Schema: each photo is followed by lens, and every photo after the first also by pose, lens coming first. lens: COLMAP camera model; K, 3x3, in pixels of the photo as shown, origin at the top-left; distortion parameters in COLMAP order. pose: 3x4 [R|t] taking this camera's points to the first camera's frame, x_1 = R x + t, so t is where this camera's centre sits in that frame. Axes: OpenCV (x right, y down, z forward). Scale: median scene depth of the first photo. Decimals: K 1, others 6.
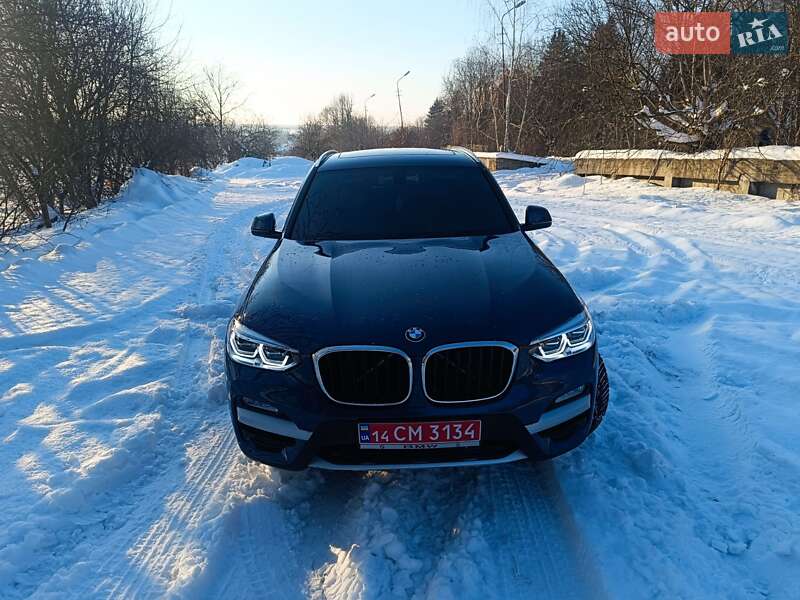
lens RADIAL K [[550.1, 0, 395.6], [0, 550.1, 301.8], [0, 0, 1]] dist [0.003352, -0.006155]
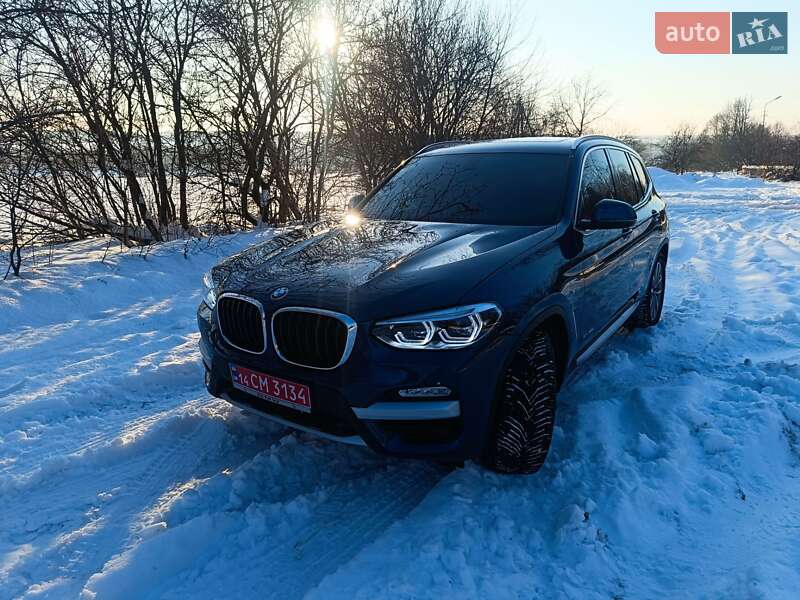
lens RADIAL K [[550.1, 0, 402.2], [0, 550.1, 297.6], [0, 0, 1]] dist [0.003352, -0.006155]
pose [[0.801322, 0.150700, -0.578941, 0.800733], [-0.166810, 0.985654, 0.025683, 0.000427], [0.574507, 0.075993, 0.814964, 0.254228]]
